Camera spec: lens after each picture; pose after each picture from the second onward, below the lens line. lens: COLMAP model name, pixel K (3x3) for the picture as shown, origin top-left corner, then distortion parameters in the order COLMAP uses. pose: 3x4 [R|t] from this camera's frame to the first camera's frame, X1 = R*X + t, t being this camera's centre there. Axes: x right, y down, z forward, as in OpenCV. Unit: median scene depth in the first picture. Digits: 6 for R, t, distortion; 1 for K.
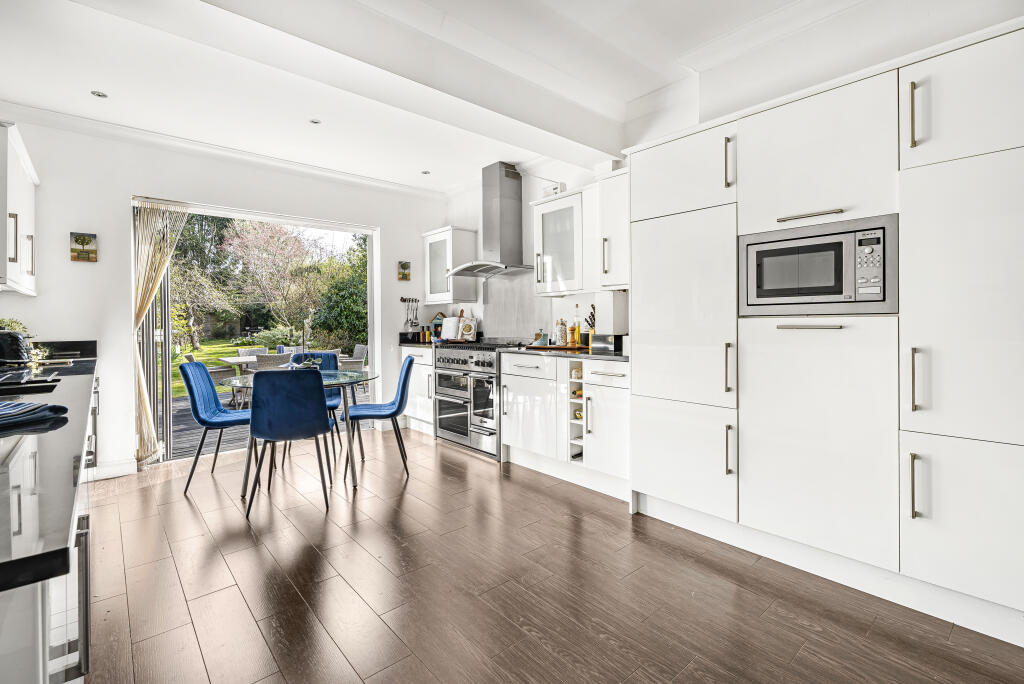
lens RADIAL K [[470.0, 0, 511.8], [0, 470.0, 332.4], [0, 0, 1]] dist [0.000562, -0.000053]
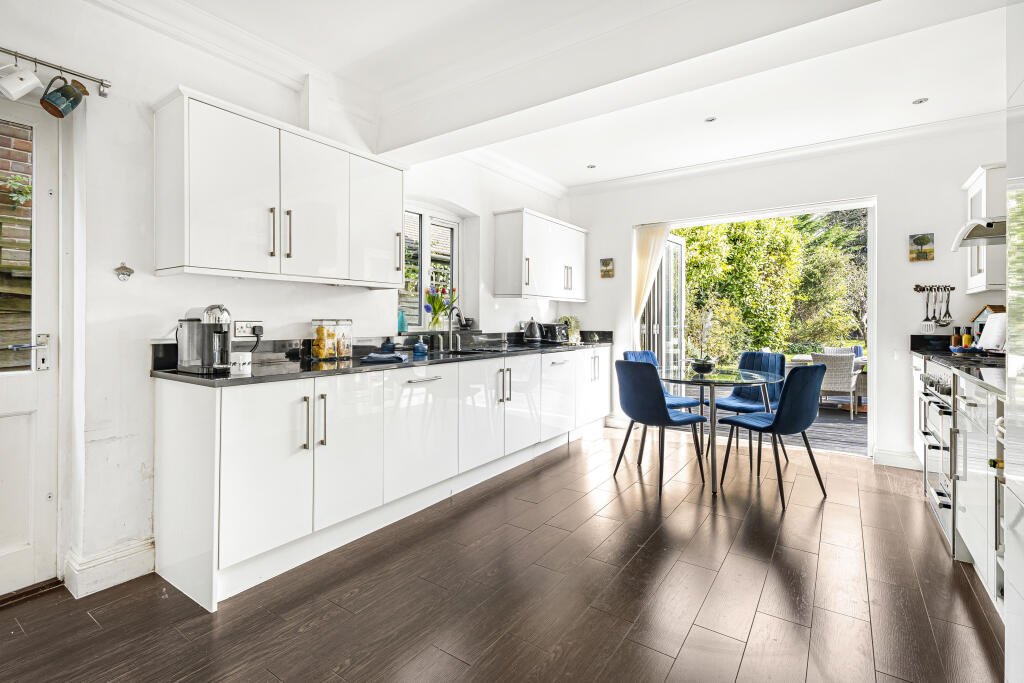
lens RADIAL K [[470.0, 0, 512.6], [0, 470.0, 319.6], [0, 0, 1]] dist [0.000562, -0.000053]
pose [[0.271458, 0.007983, -0.962417, 0.282731], [-0.018249, 0.999829, 0.003146, -0.013768], [0.962277, 0.016709, 0.271558, 0.221955]]
